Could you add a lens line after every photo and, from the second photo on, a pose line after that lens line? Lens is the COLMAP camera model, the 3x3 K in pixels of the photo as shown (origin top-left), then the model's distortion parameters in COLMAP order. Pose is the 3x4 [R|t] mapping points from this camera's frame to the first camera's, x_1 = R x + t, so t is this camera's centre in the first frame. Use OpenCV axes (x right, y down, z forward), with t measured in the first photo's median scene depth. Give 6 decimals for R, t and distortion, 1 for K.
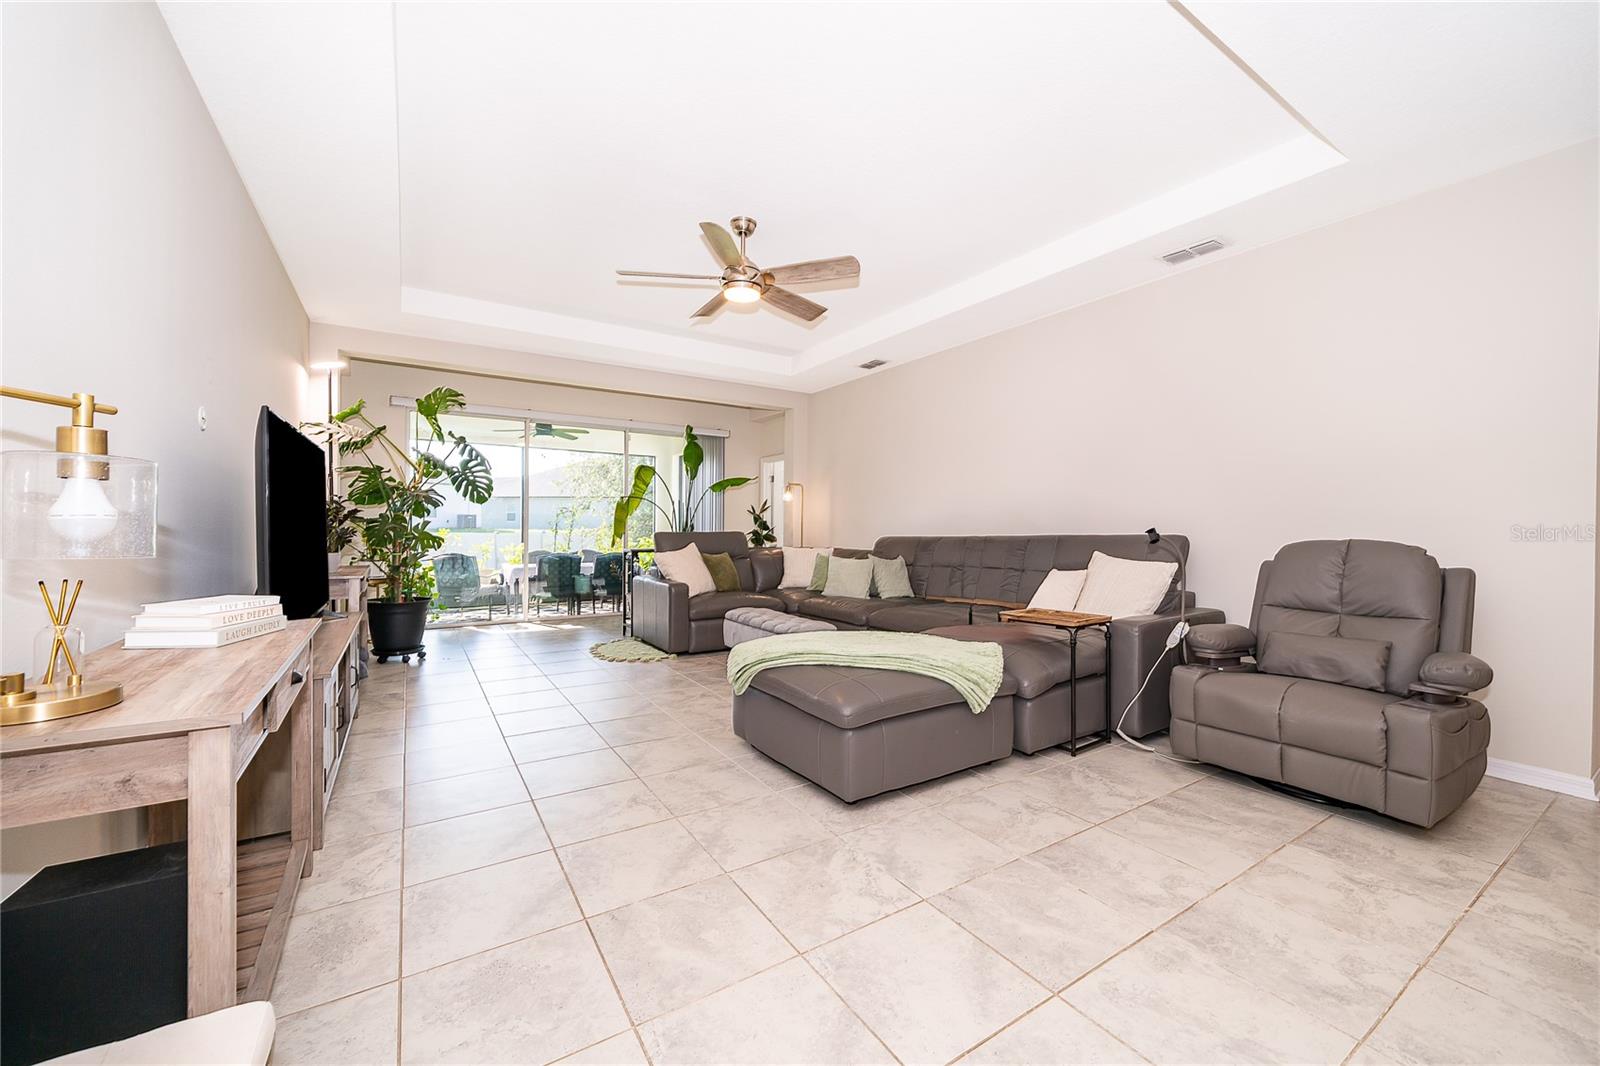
lens RADIAL K [[624.9, 0, 805.2], [0, 624.9, 532.7], [0, 0, 1]] dist [-0.002440, 0.000000]
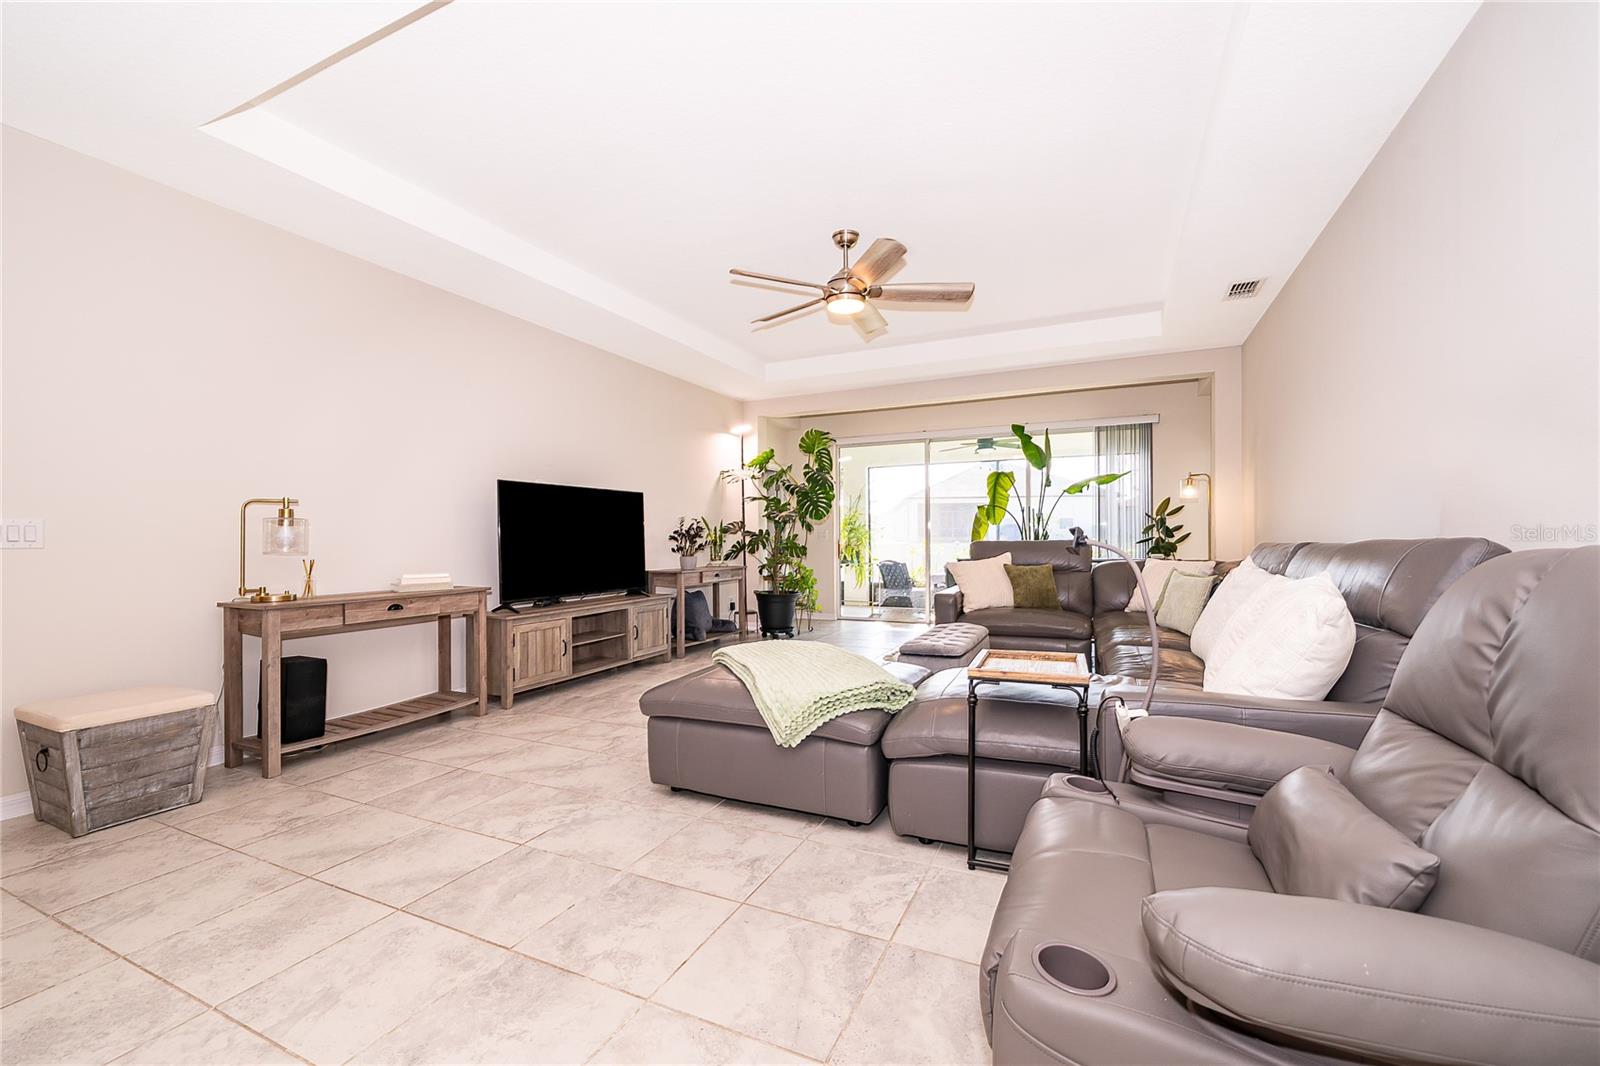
lens RADIAL K [[624.9, 0, 772.4], [0, 624.9, 541.1], [0, 0, 1]] dist [-0.002440, 0.000000]
pose [[0.540989, -0.006680, -0.841003, 1.082796], [0.004509, 0.999977, -0.005042, 0.005136], [0.841017, -0.001064, 0.541007, 0.552633]]
